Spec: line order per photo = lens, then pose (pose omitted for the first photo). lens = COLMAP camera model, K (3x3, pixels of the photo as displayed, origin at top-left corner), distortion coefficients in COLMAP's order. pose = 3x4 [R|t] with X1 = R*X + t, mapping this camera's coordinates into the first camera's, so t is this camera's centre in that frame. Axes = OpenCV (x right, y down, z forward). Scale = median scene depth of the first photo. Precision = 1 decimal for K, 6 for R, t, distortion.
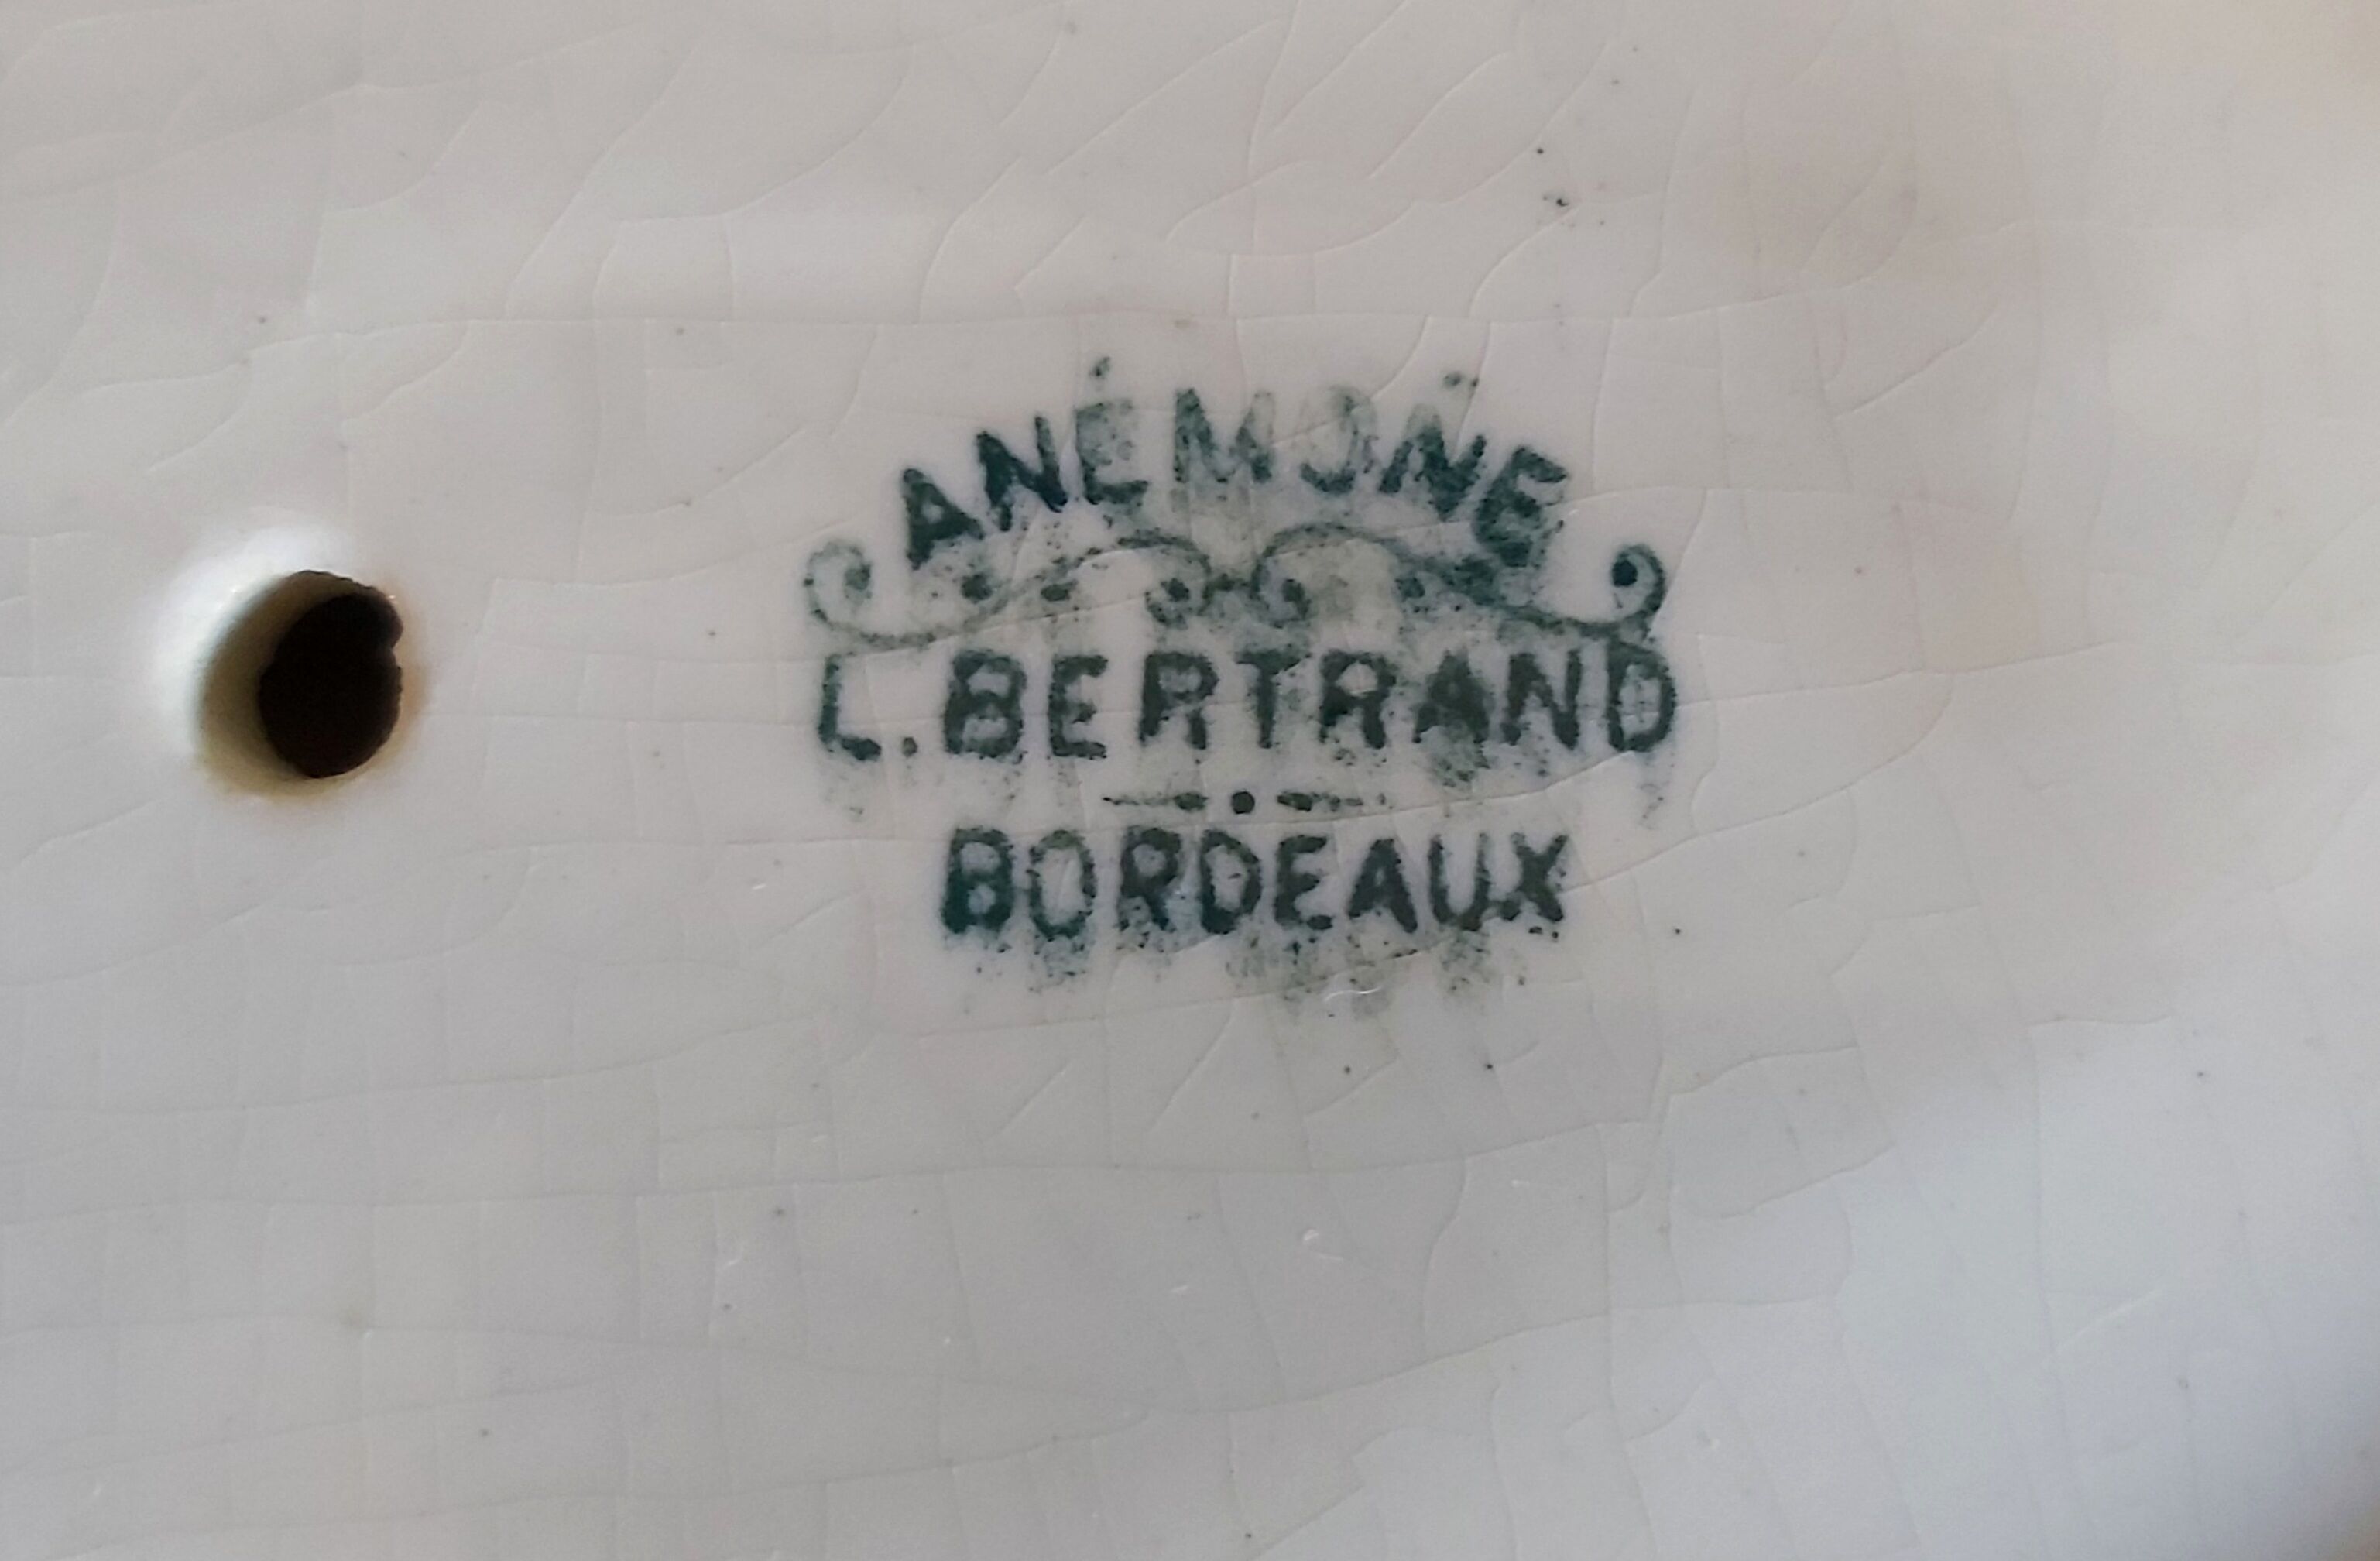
lens RADIAL K [[1874.1, 0, 1192.2], [0, 1874.1, 781.7], [0, 0, 1]] dist [0.027330, -0.010167]
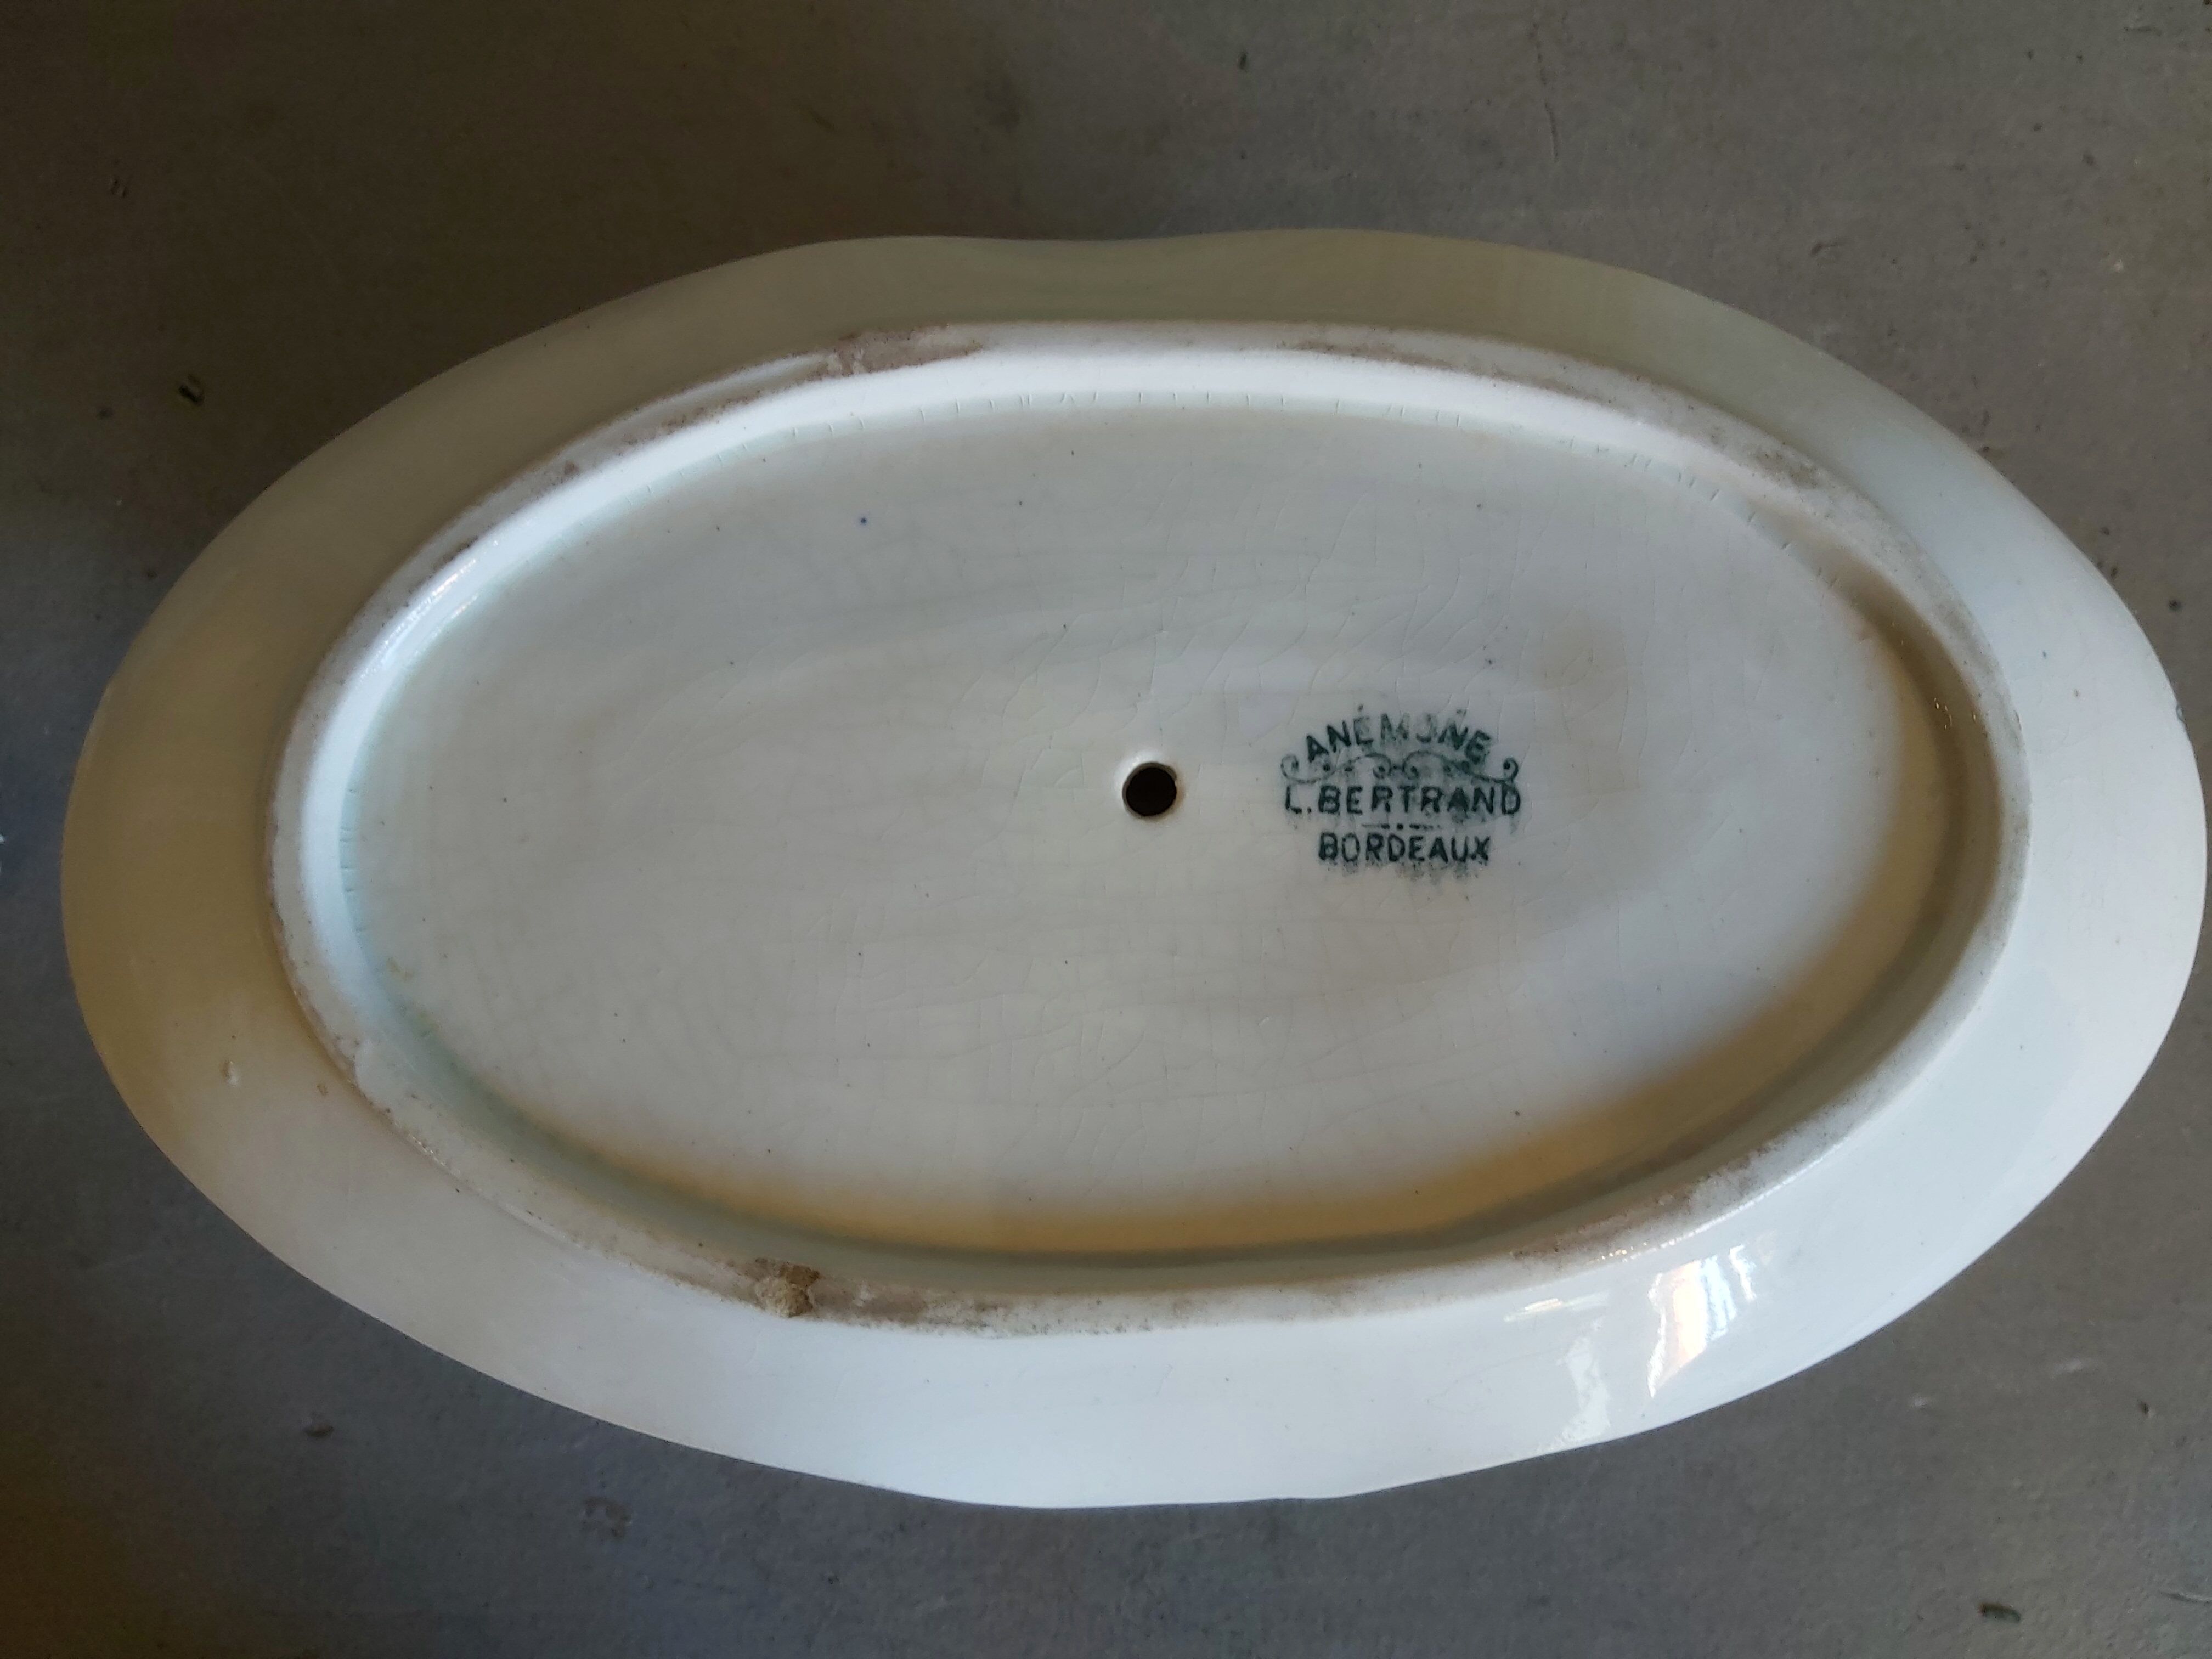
lens RADIAL K [[1737.6, 0, 1103.6], [0, 1737.6, 829.1], [0, 0, 1]] dist [0.021186, -0.100326]
pose [[0.996865, 0.014385, -0.077801, -0.285867], [-0.018969, 0.998106, -0.058512, 0.224760], [0.076812, 0.059805, 0.995250, -2.422058]]
